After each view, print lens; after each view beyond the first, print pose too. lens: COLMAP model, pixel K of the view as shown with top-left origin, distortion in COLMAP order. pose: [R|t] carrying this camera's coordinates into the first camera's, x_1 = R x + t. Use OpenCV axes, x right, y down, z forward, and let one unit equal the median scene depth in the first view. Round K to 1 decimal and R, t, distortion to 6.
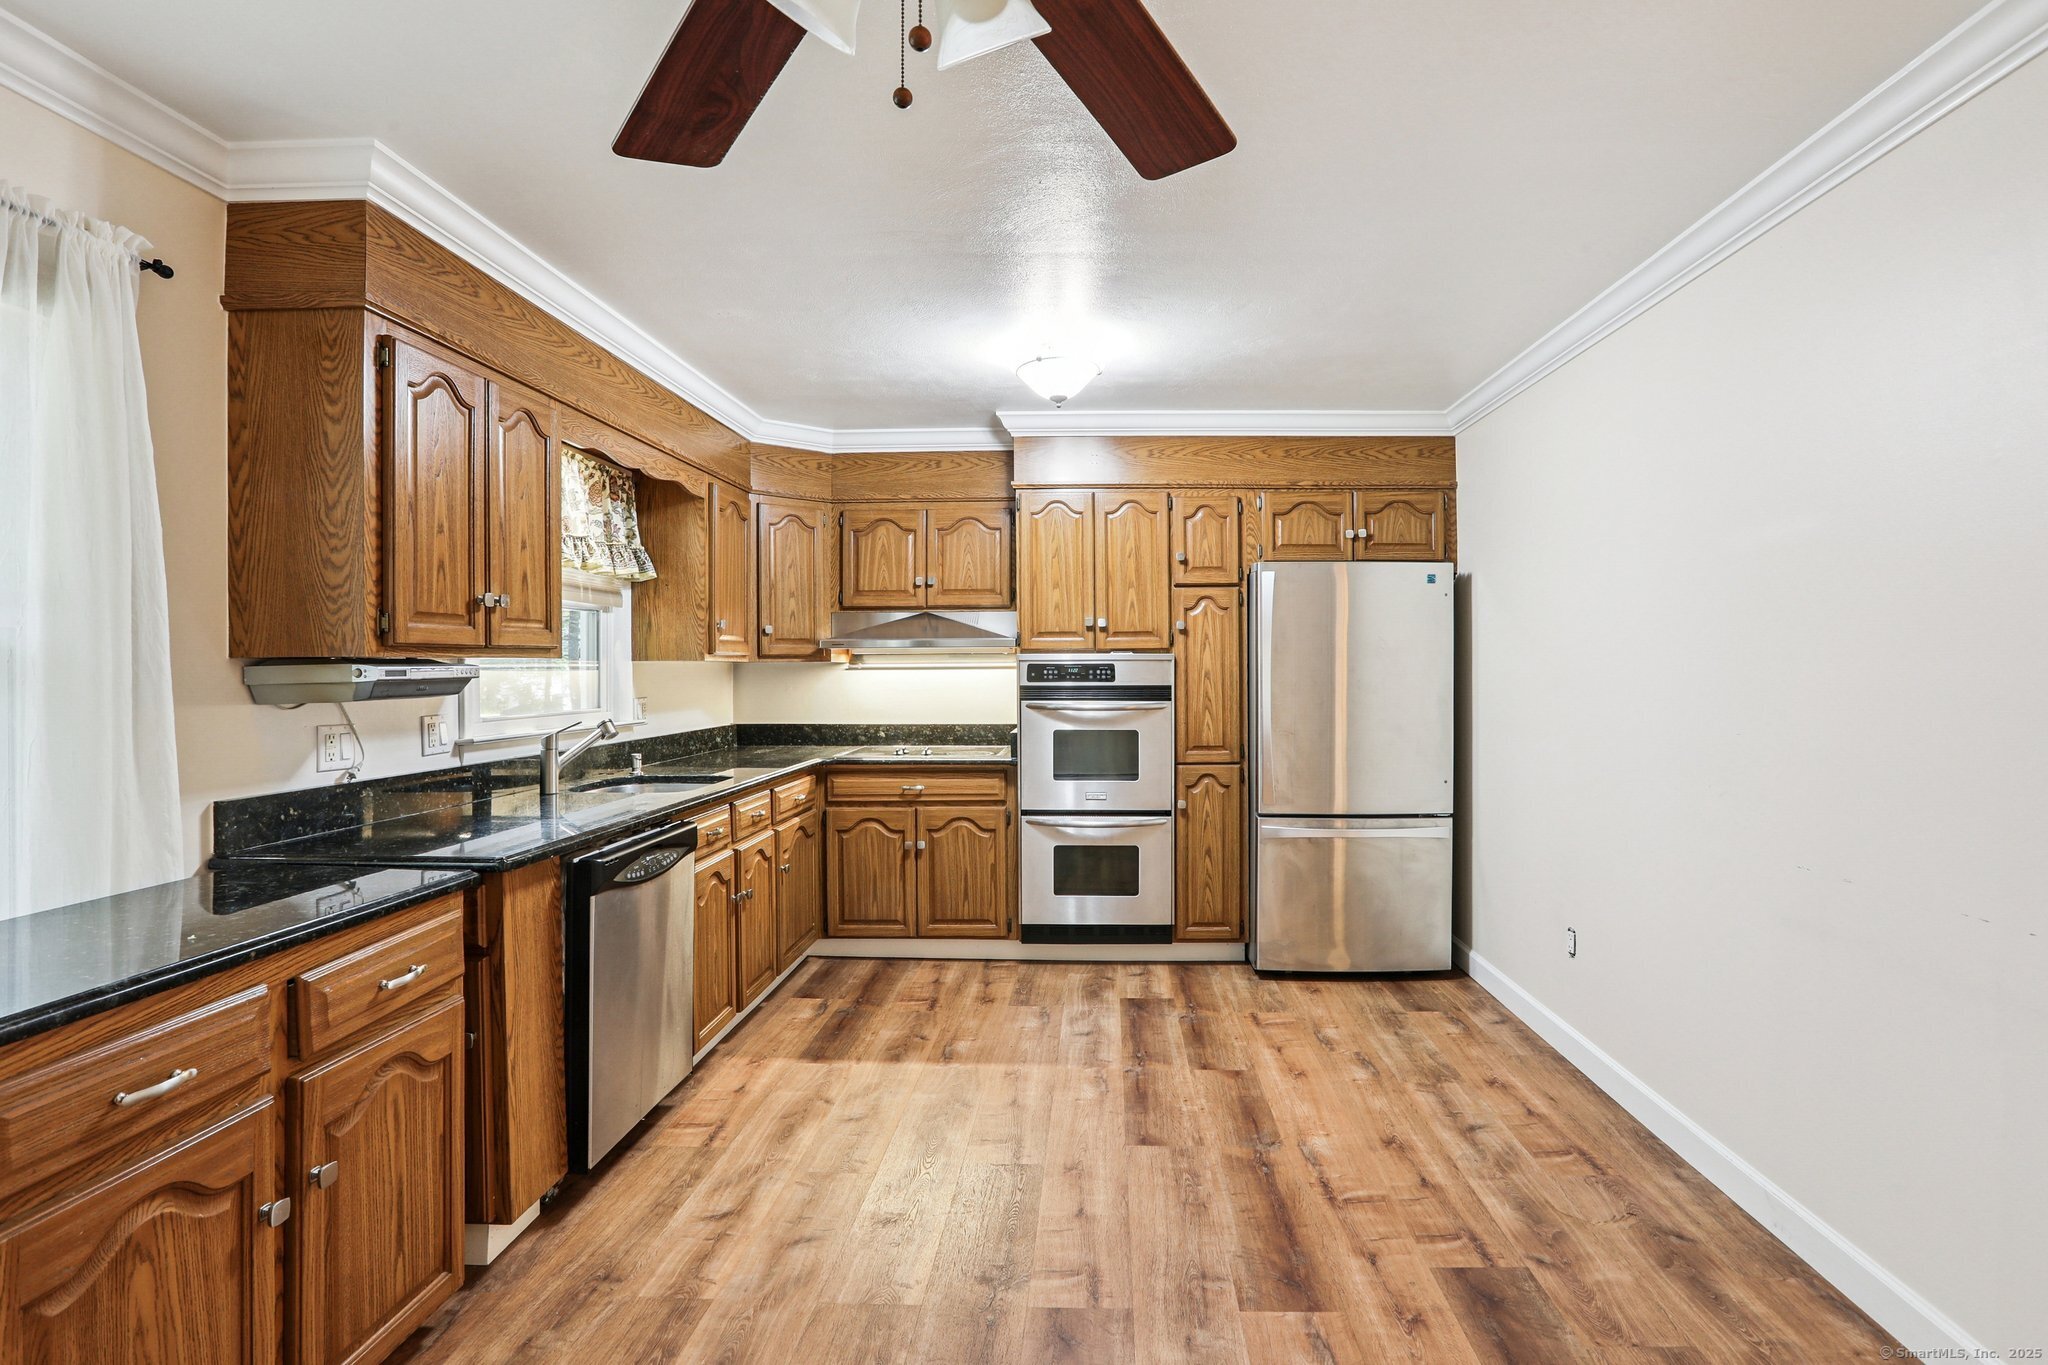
lens RADIAL K [[956.8, 0, 1080.2], [0, 956.8, 666.2], [0, 0, 1]] dist [-0.052286, 0.018918]
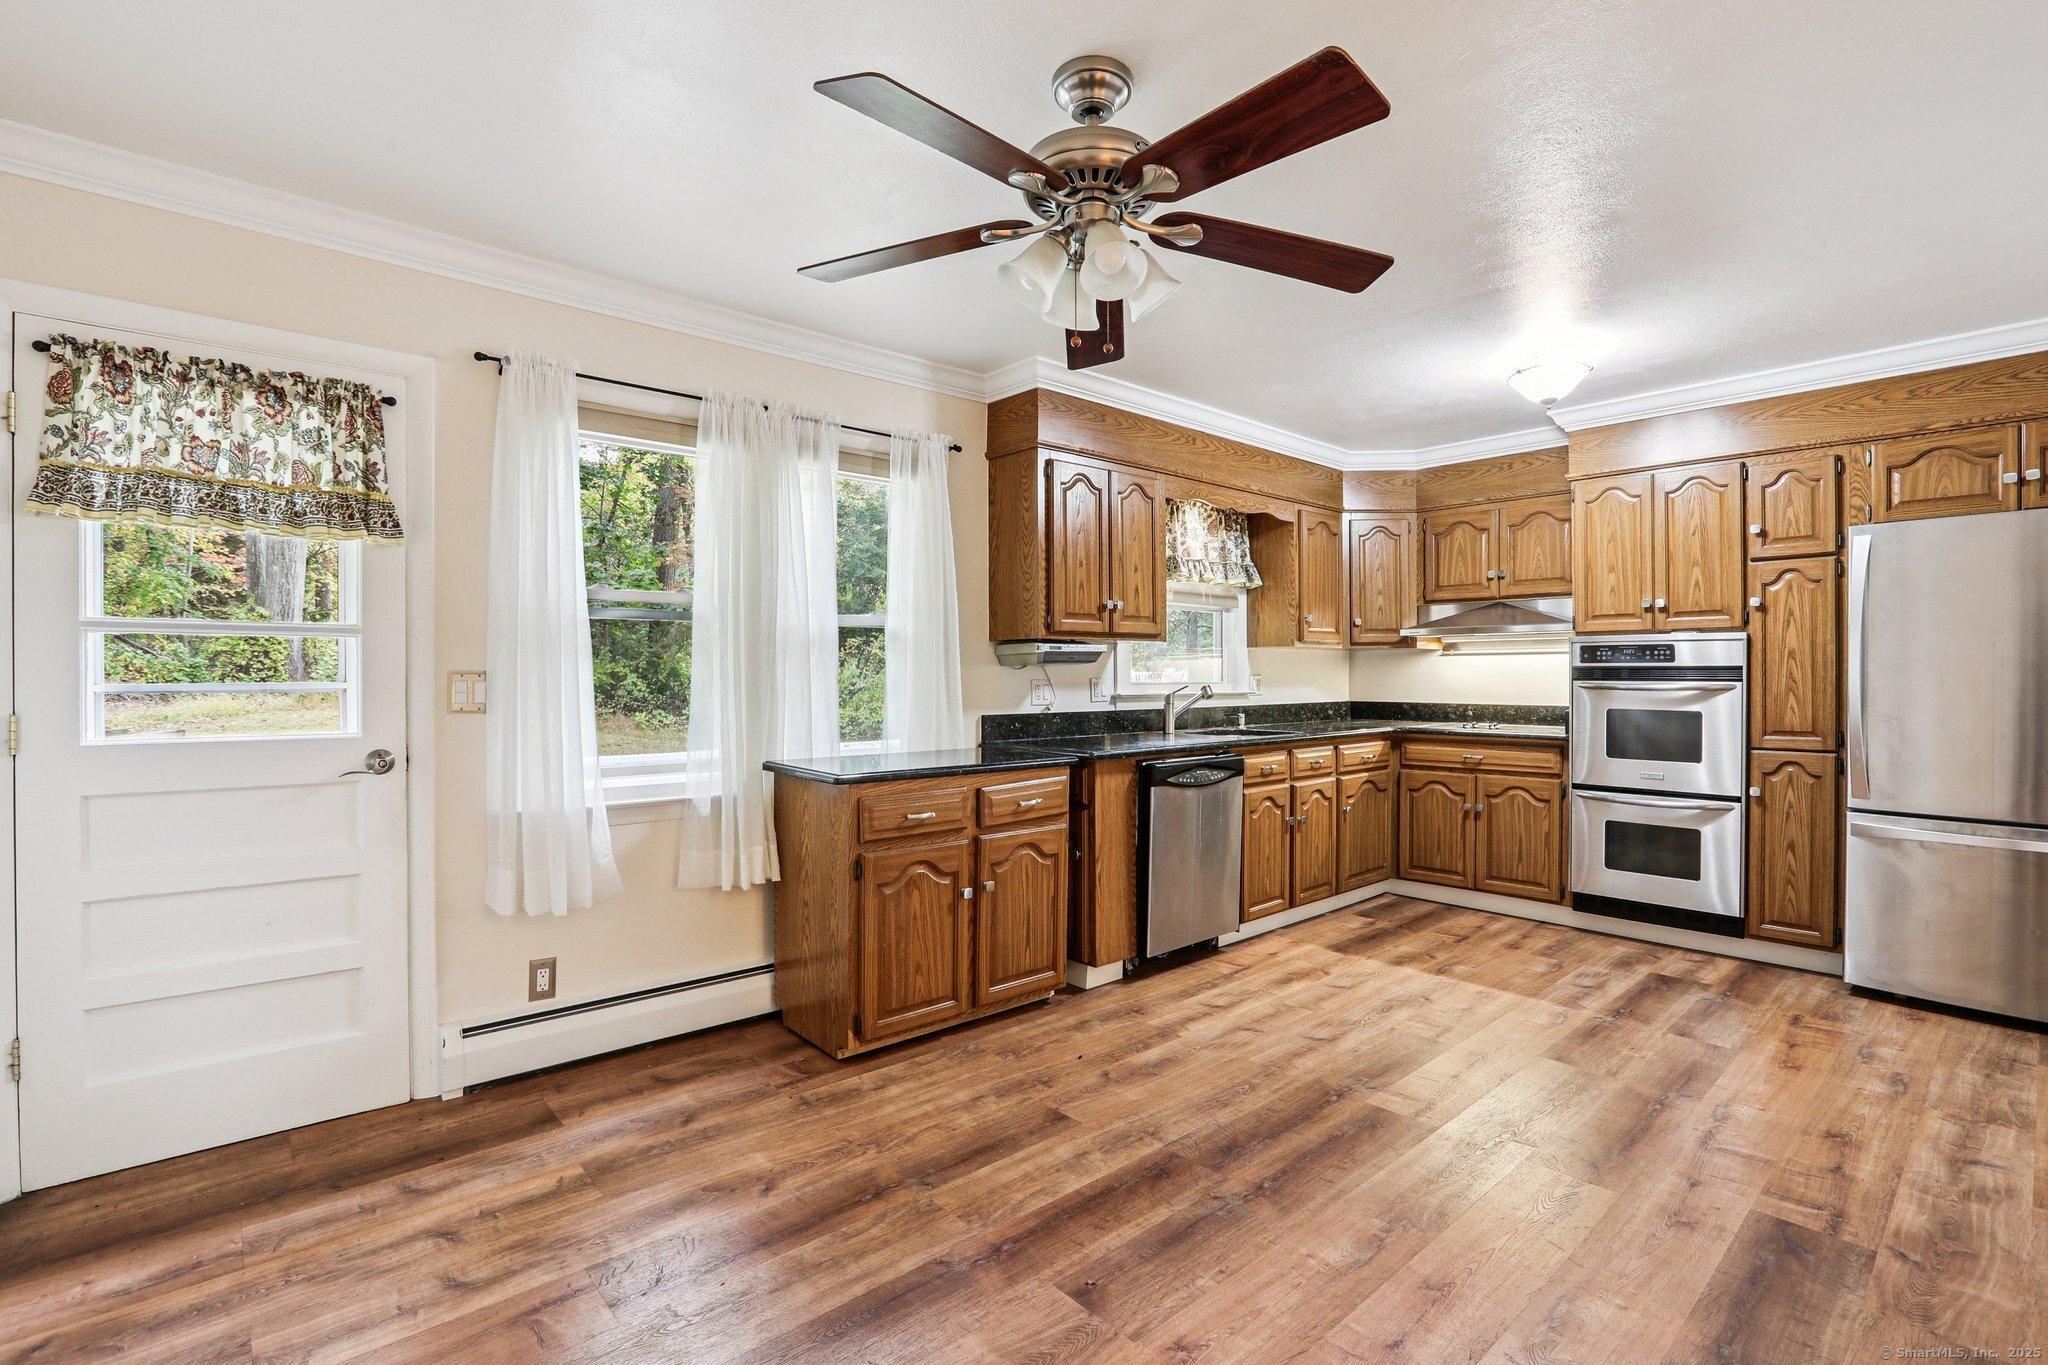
lens RADIAL K [[956.8, 0, 1051.0], [0, 956.8, 669.7], [0, 0, 1]] dist [-0.052286, 0.018918]
pose [[0.691994, 0.000221, -0.721904, 0.397598], [-0.000376, 1.000000, -0.000054, 0.033905], [0.721903, 0.000309, 0.691994, -0.182373]]
